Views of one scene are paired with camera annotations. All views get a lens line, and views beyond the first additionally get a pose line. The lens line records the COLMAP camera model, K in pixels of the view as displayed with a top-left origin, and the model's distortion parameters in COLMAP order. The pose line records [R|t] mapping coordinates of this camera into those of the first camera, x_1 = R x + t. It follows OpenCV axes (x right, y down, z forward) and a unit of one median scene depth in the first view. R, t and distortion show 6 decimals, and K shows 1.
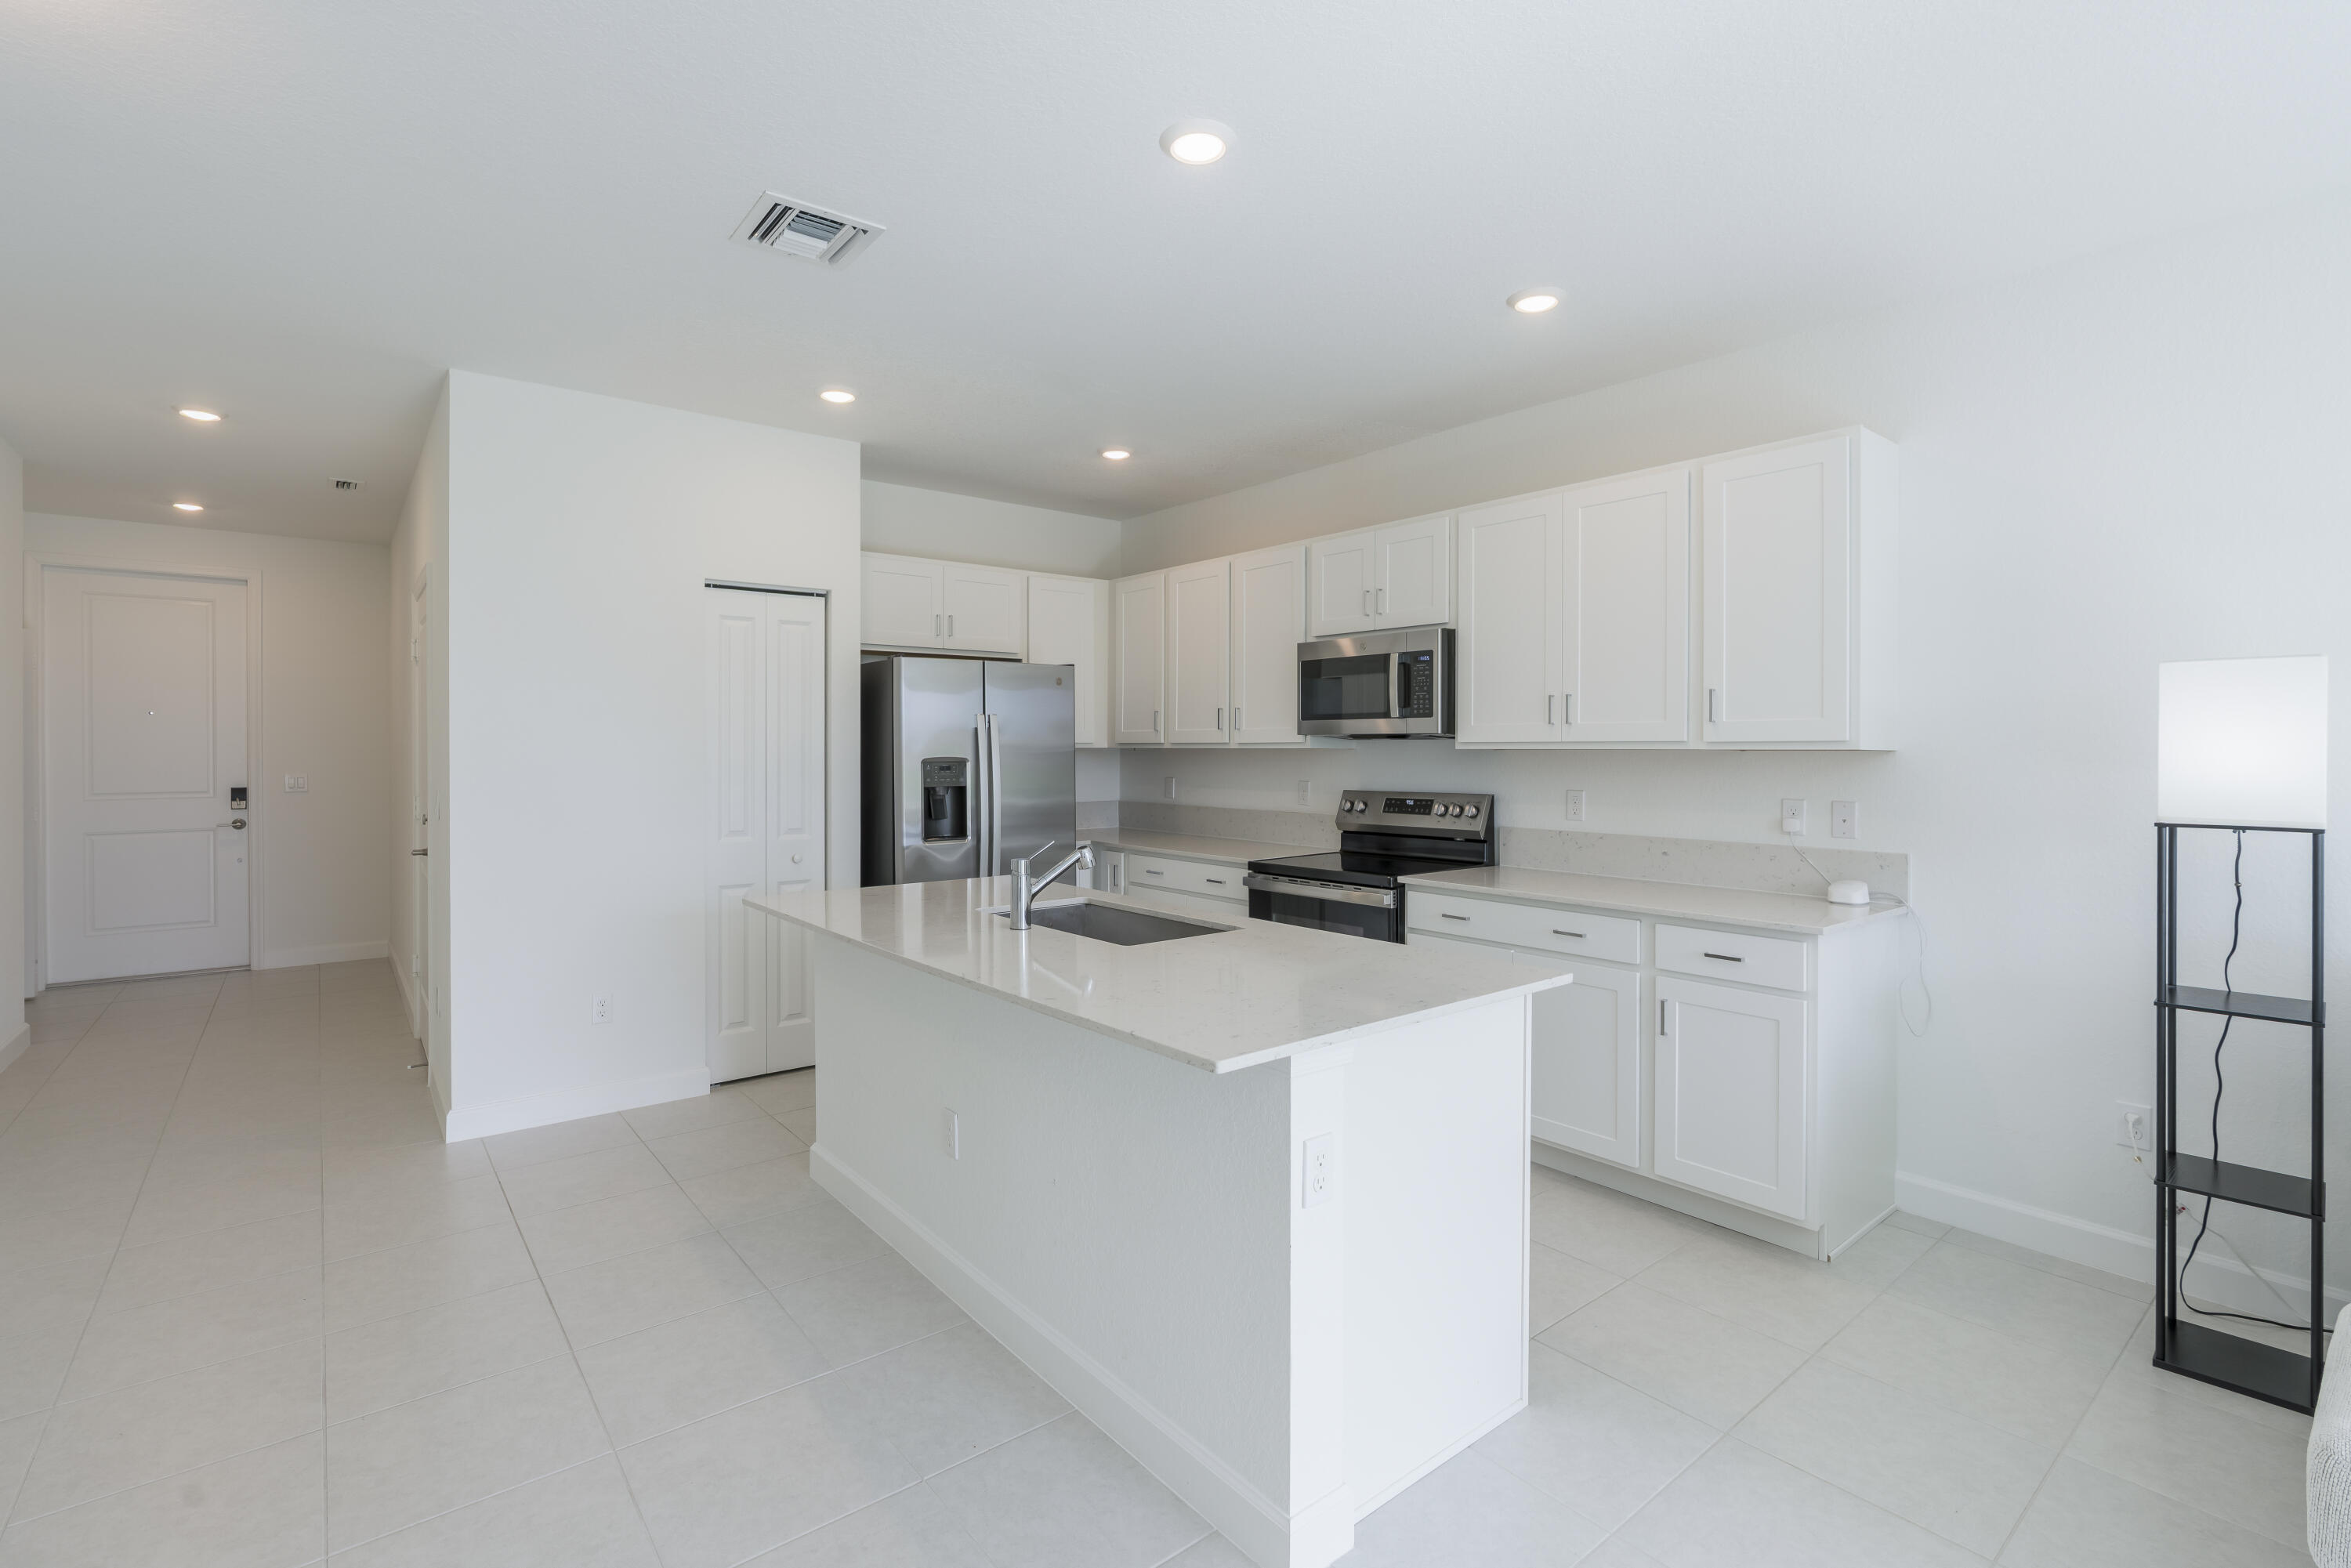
lens RADIAL K [[1087.3, 0, 1201.2], [0, 1087.3, 759.1], [0, 0, 1]] dist [-0.009056, 0.000093]
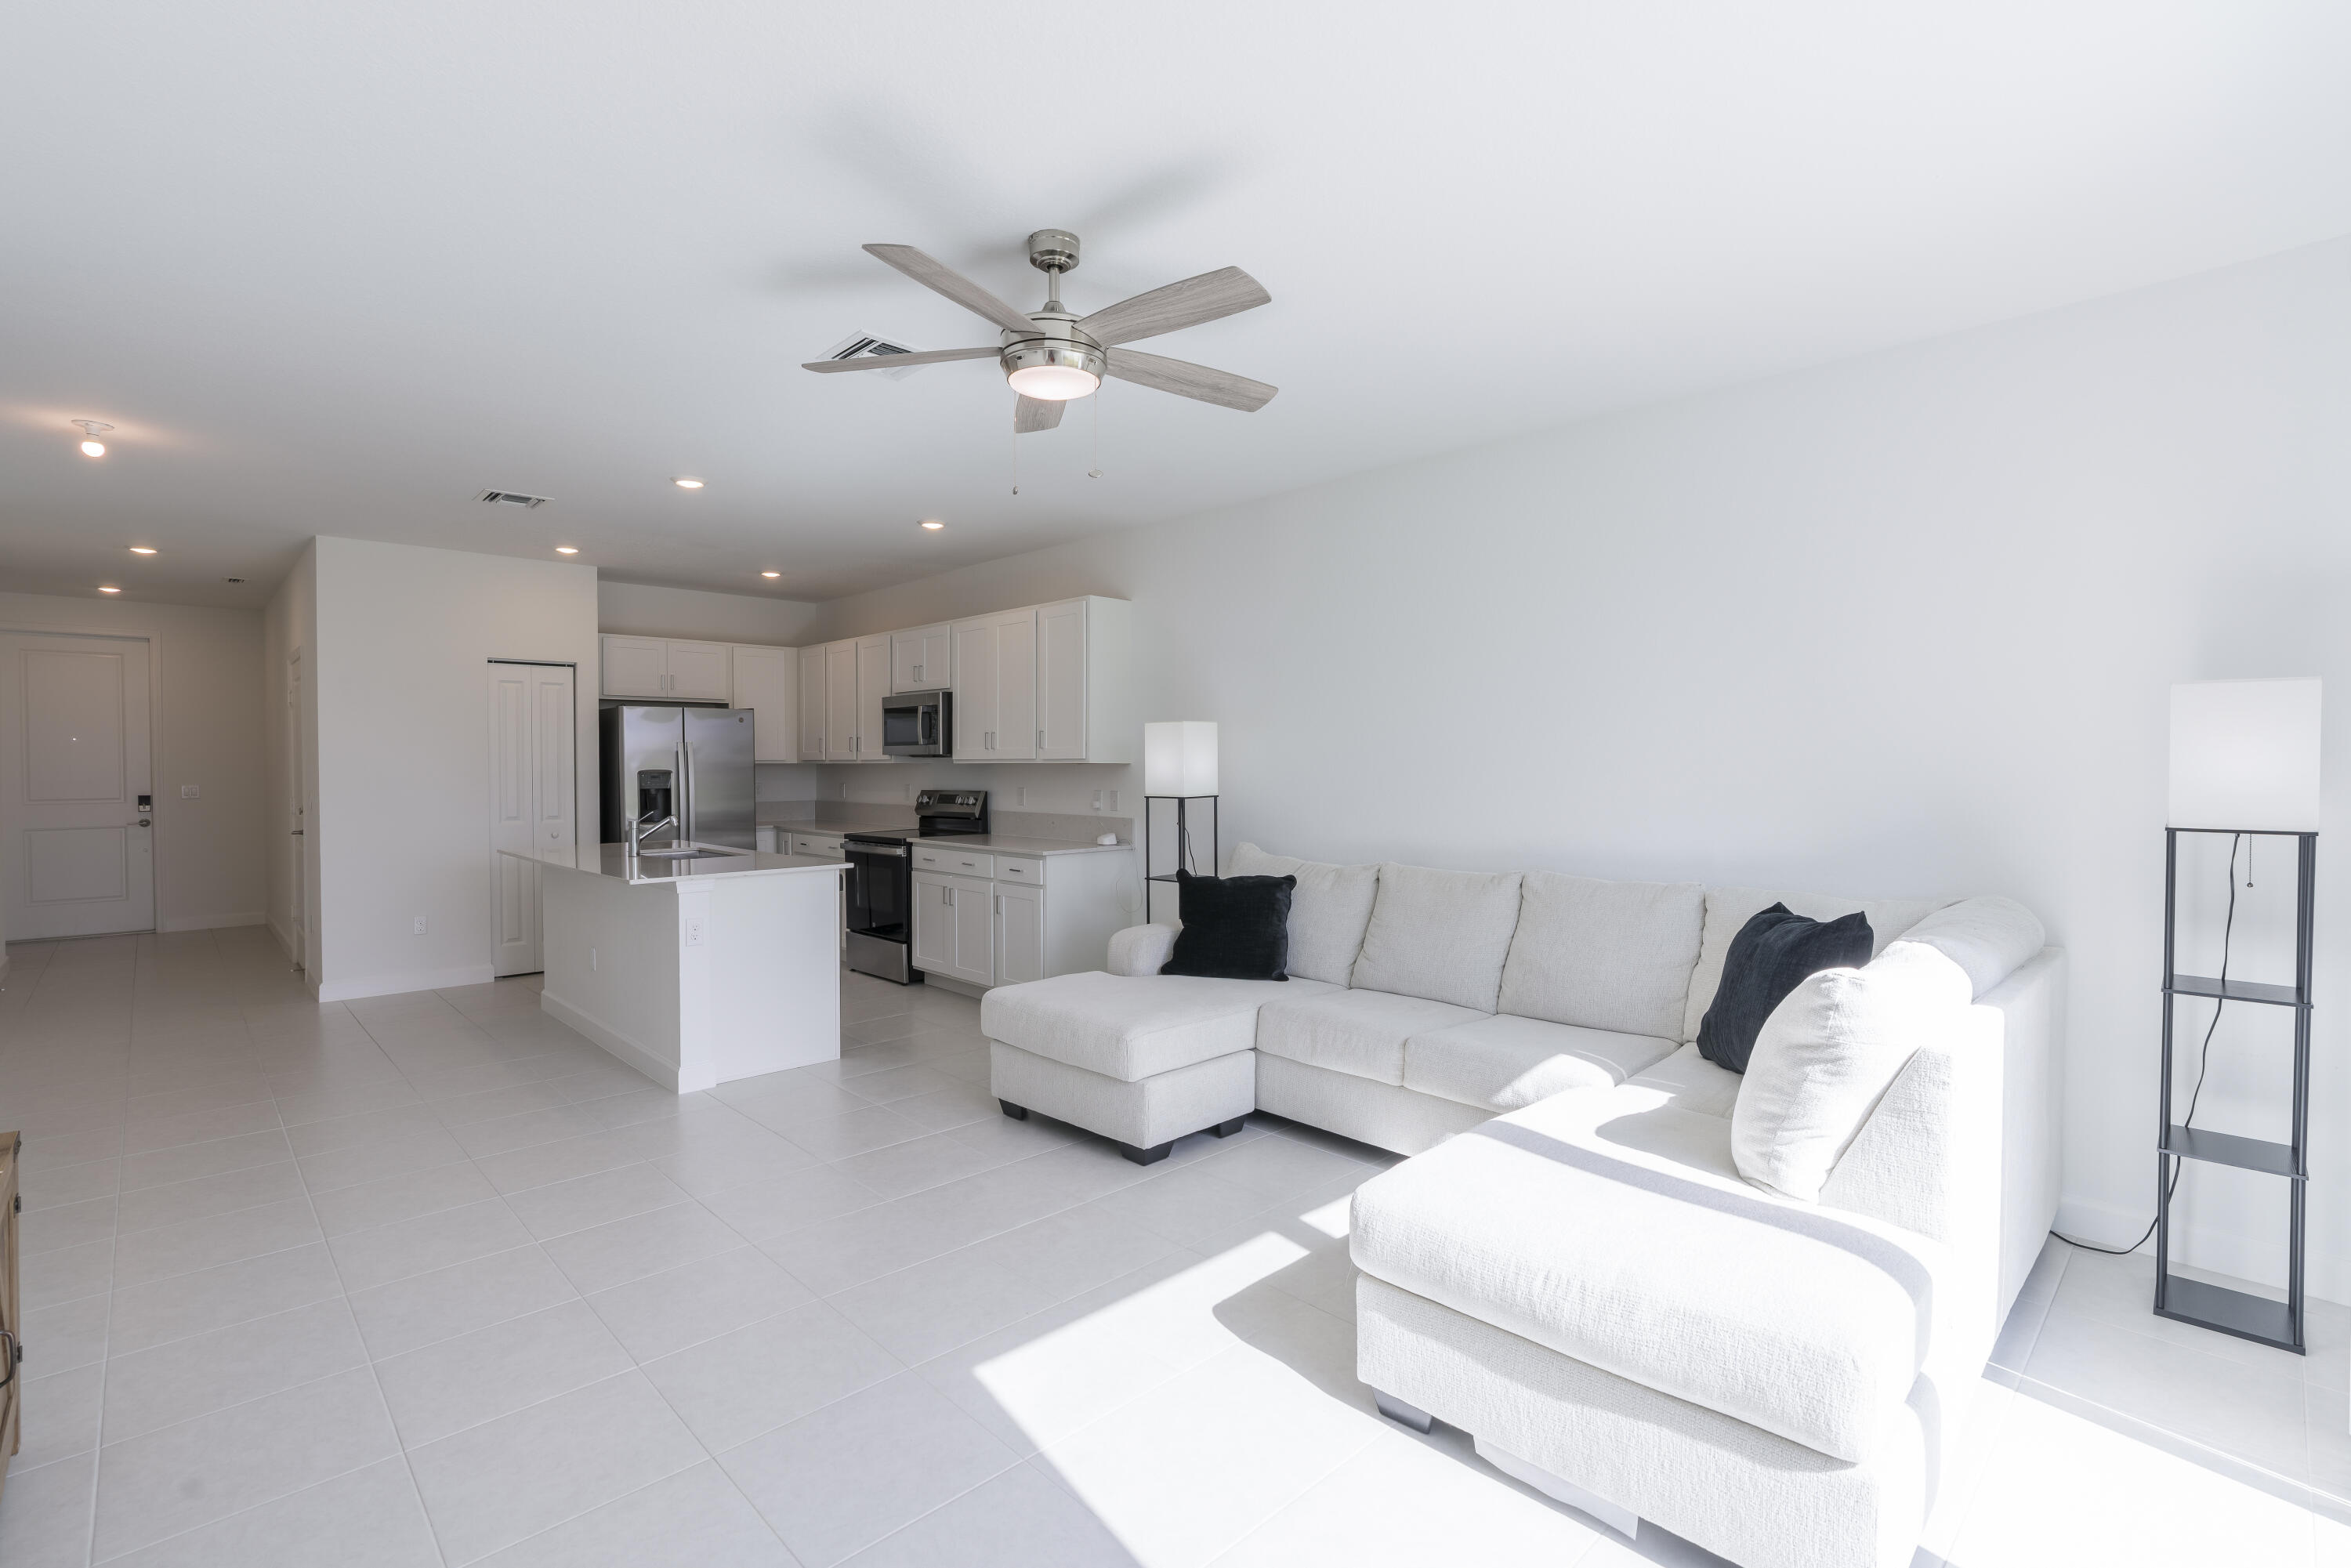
lens RADIAL K [[1073.2, 0, 1175.5], [0, 1073.2, 784.0], [0, 0, 1]] dist [-0.000263, 0.000521]
pose [[0.997195, -0.004702, 0.074702, 0.399738], [0.003955, 0.999941, 0.010151, 0.006202], [-0.074745, -0.009827, 0.997154, -0.600265]]
